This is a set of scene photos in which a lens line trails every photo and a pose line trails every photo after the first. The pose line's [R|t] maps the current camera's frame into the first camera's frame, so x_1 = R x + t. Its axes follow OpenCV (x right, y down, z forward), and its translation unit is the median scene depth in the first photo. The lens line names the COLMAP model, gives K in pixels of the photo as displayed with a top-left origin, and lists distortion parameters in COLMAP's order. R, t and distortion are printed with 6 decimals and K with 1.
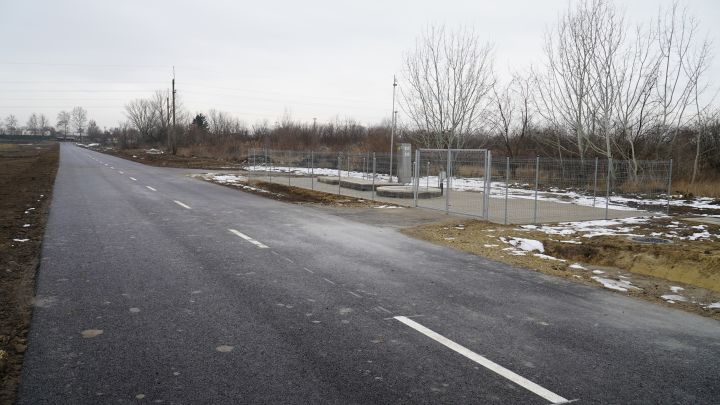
lens RADIAL K [[541.1, 0, 355.8], [0, 541.1, 201.3], [0, 0, 1]] dist [-0.028121, -0.004814]
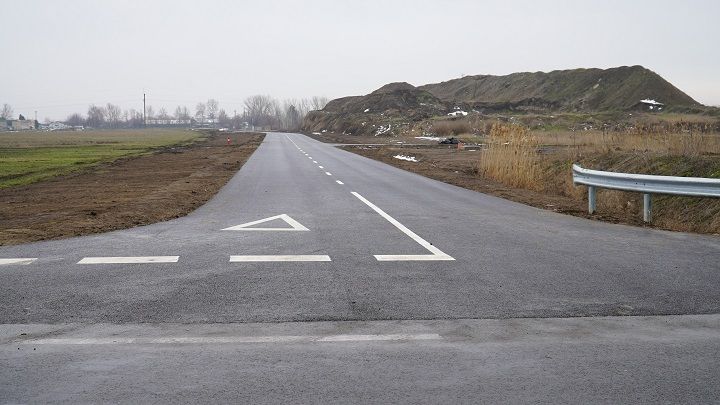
lens RADIAL K [[991.8, 0, 359.6], [0, 991.8, 202.7], [0, 0, 1]] dist [0.036559, 0.000000]
pose [[0.948239, -0.017070, -0.317098, 0.513934], [0.011234, 0.999732, -0.020223, 0.109566], [0.317358, 0.015614, 0.948177, -1.030562]]
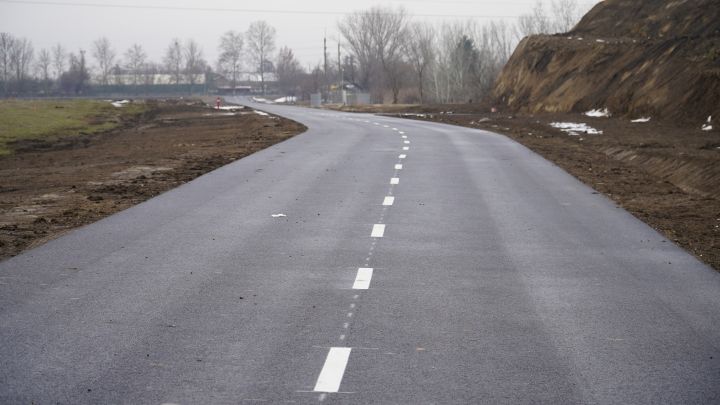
lens RADIAL K [[2216.9, 0, 360.0], [0, 2216.9, 202.6], [0, 0, 1]] dist [-0.261406, 0.000000]
pose [[0.905968, -0.013367, -0.423135, 0.389762], [-0.007628, 0.998824, -0.047885, 0.077415], [0.423277, 0.046610, 0.904801, -0.725221]]
